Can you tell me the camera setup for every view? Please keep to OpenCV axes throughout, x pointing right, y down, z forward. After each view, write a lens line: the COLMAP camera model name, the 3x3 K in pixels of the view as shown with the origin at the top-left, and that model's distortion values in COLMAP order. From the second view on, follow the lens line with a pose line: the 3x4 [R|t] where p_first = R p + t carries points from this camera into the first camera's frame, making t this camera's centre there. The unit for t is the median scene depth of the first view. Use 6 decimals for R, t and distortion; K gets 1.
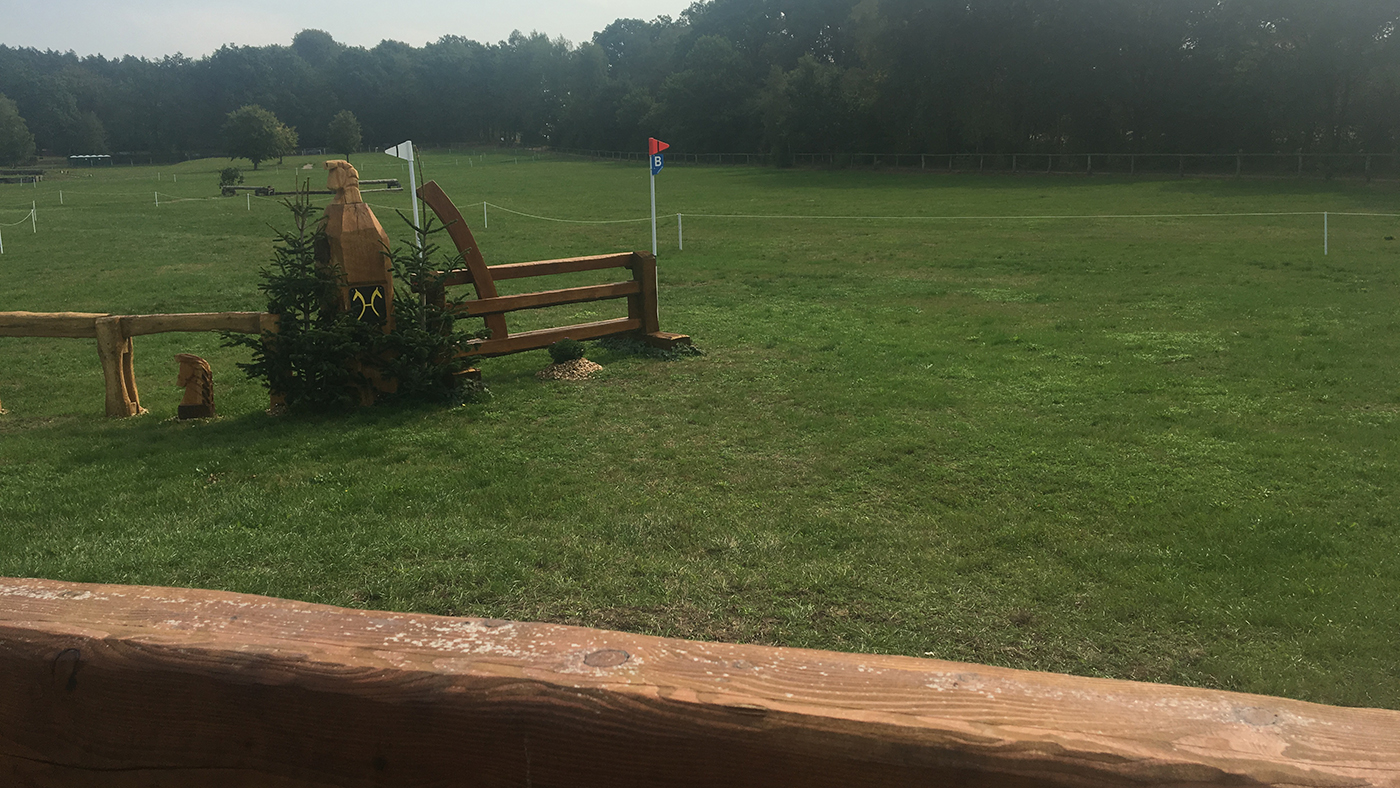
lens RADIAL K [[1201.6, 0, 700.0], [0, 1201.6, 394.0], [0, 0, 1]] dist [0.108891, -0.172130]
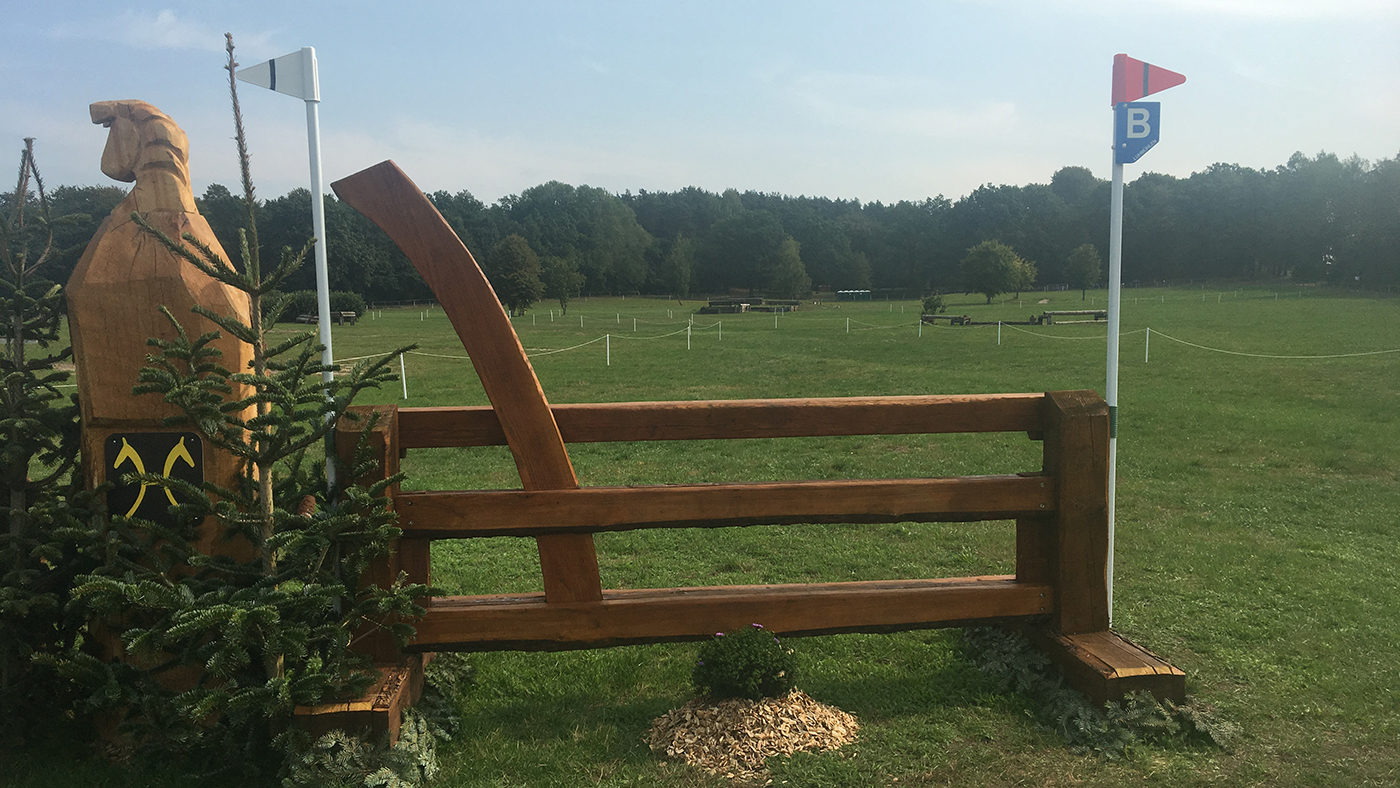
lens RADIAL K [[1151.4, 0, 699.5], [0, 1151.4, 454.5], [0, 0, 1]] dist [0.038159, -0.069767]
pose [[0.807018, 0.090648, -0.583528, 0.009960], [-0.125966, 0.991830, -0.020135, -0.014091], [0.576936, 0.089754, 0.811843, 0.118404]]
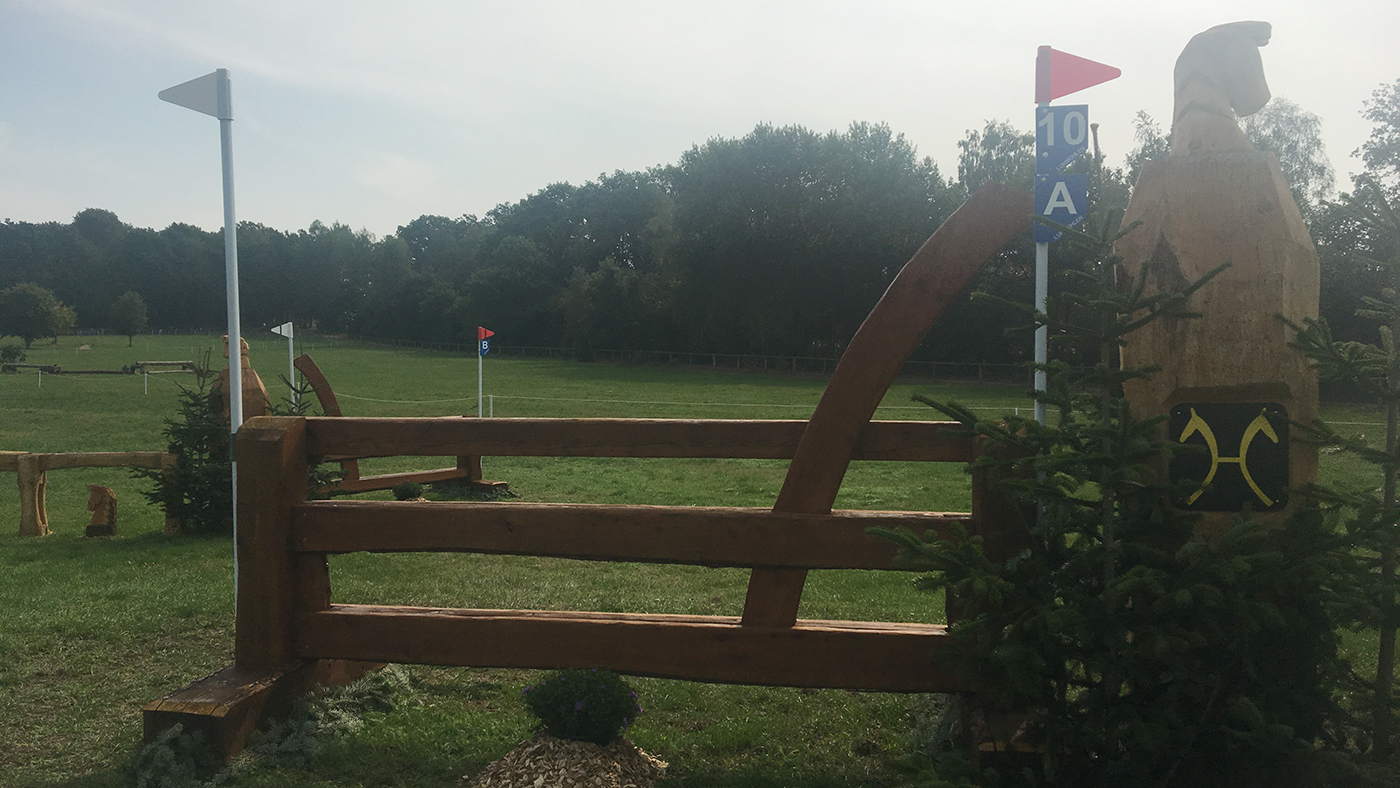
lens RADIAL K [[1237.6, 0, 699.0], [0, 1237.6, 435.6], [0, 0, 1]] dist [0.115006, -0.134538]
pose [[0.986876, 0.021260, 0.160074, -0.003348], [-0.000521, 0.991709, -0.128499, 0.012002], [-0.161478, 0.126729, 0.978705, -0.052595]]
